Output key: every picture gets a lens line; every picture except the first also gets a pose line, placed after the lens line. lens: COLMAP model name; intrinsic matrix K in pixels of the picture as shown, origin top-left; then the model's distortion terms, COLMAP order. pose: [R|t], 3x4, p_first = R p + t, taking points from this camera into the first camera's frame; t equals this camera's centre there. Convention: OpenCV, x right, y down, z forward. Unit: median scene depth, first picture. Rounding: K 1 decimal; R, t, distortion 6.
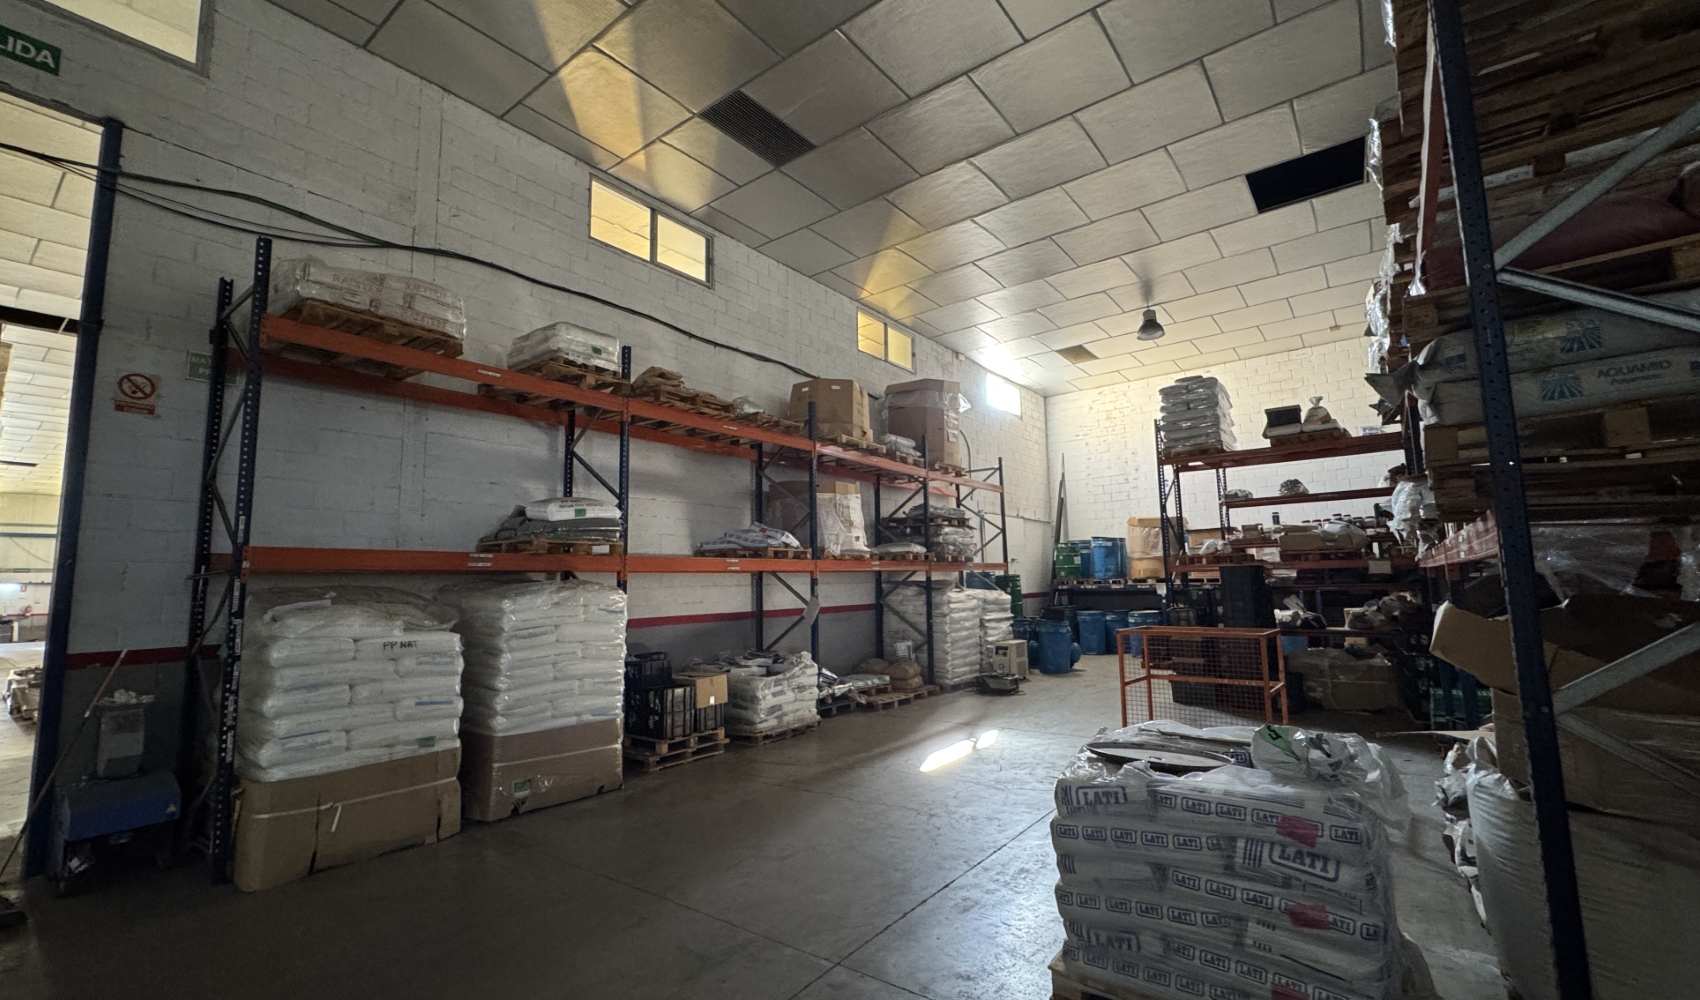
lens RADIAL K [[712.5, 0, 850.0], [0, 712.5, 500.0], [0, 0, 1]] dist [-0.001064, 0.000230]
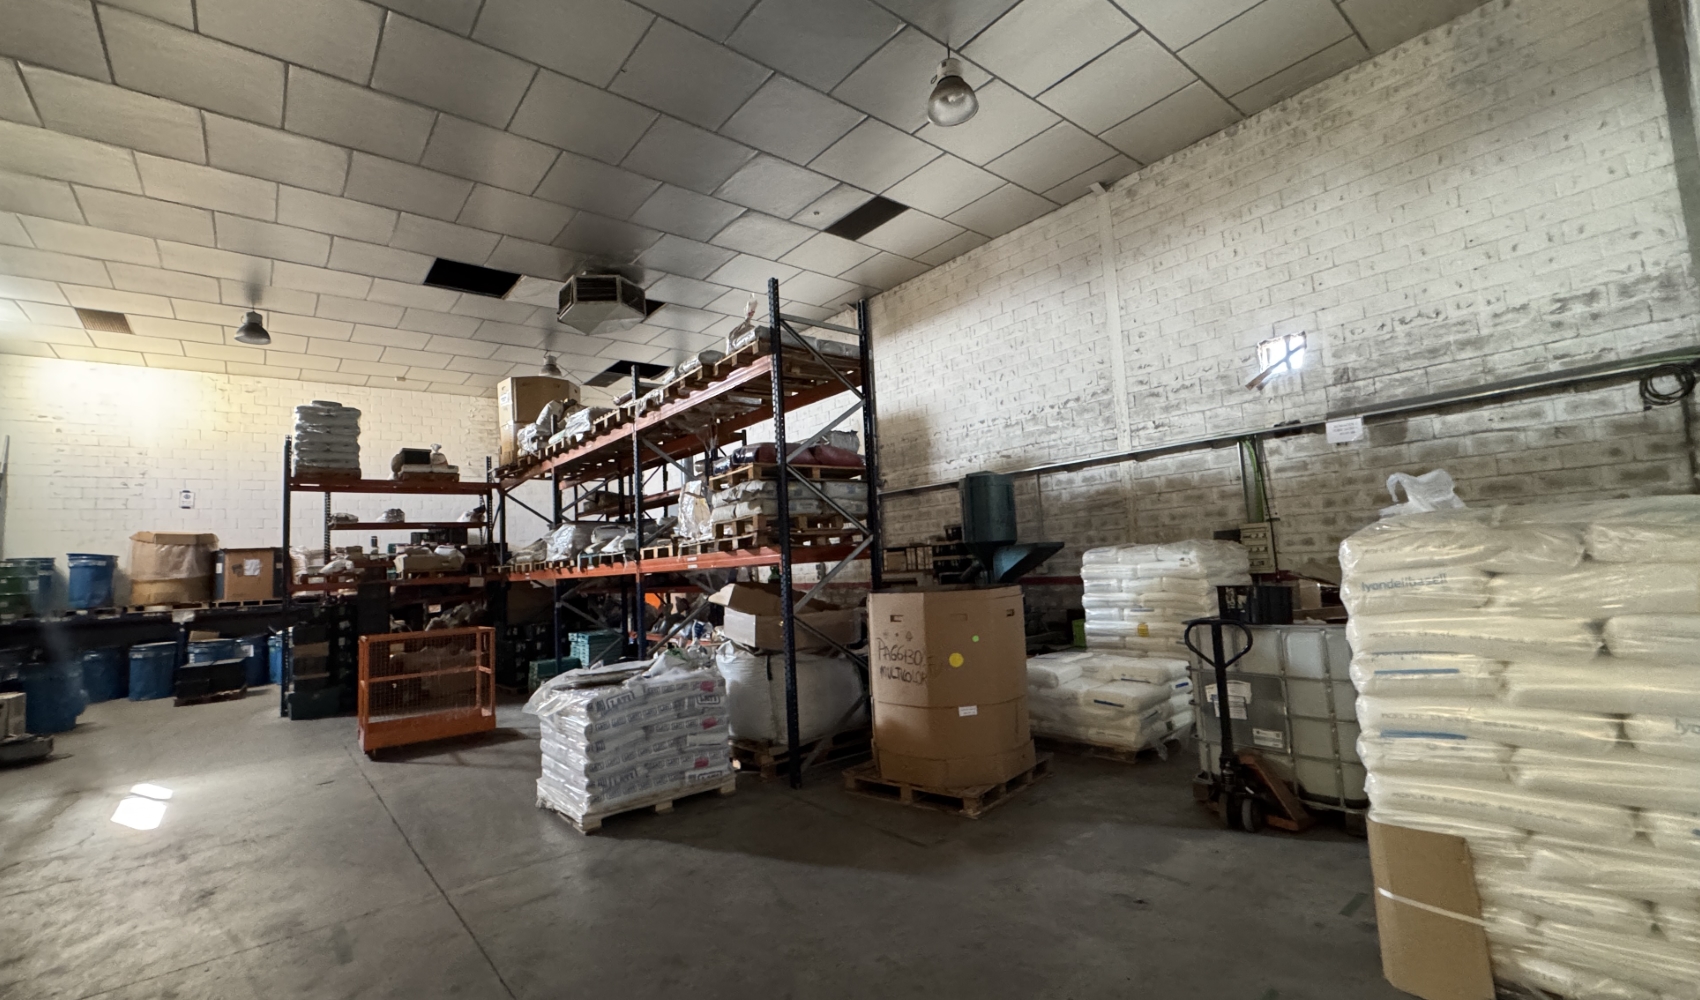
lens RADIAL K [[712.5, 0, 850.0], [0, 712.5, 500.0], [0, 0, 1]] dist [-0.001064, 0.000230]
pose [[0.228516, 0.099788, 0.968412, -0.338491], [-0.064913, 0.994081, -0.087115, 0.010303], [-0.971374, -0.042955, 0.233641, 0.014013]]
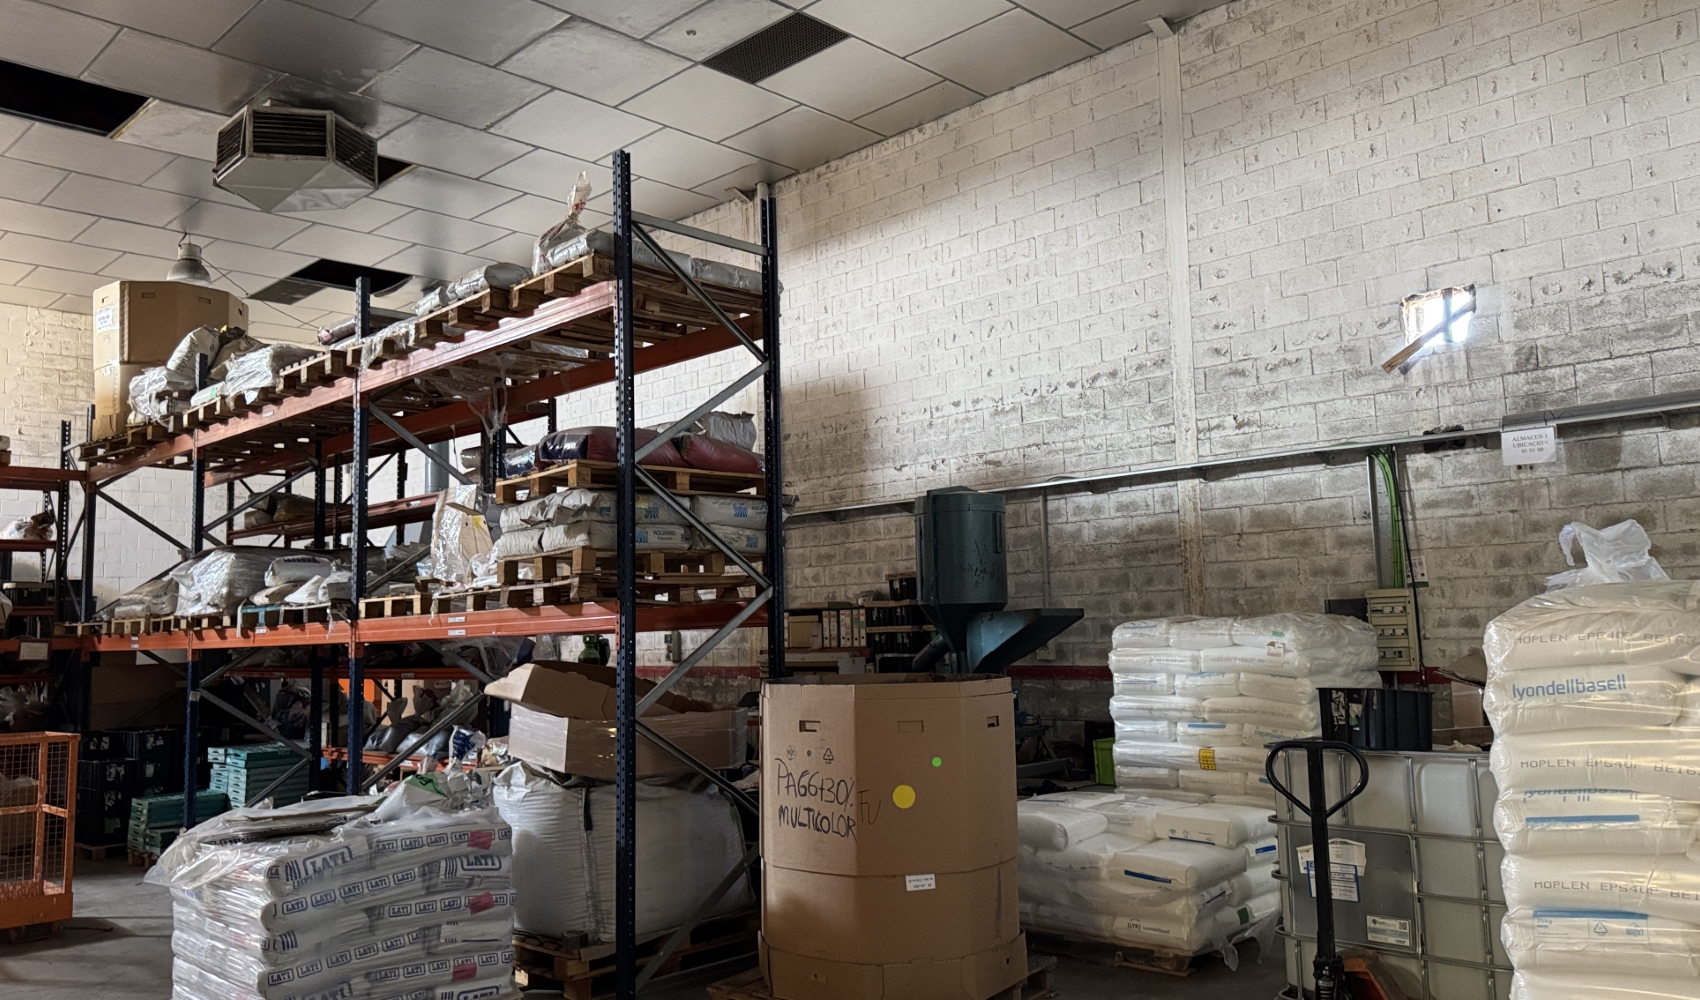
lens RADIAL K [[1250.3, 0, 845.8], [0, 1250.3, 494.8], [0, 0, 1]] dist [0.131626, -0.207928]
pose [[0.126097, 0.129572, 0.983520, -0.375903], [-0.092725, 0.988632, -0.118357, 0.011417], [-0.987675, -0.076272, 0.136678, 0.014420]]
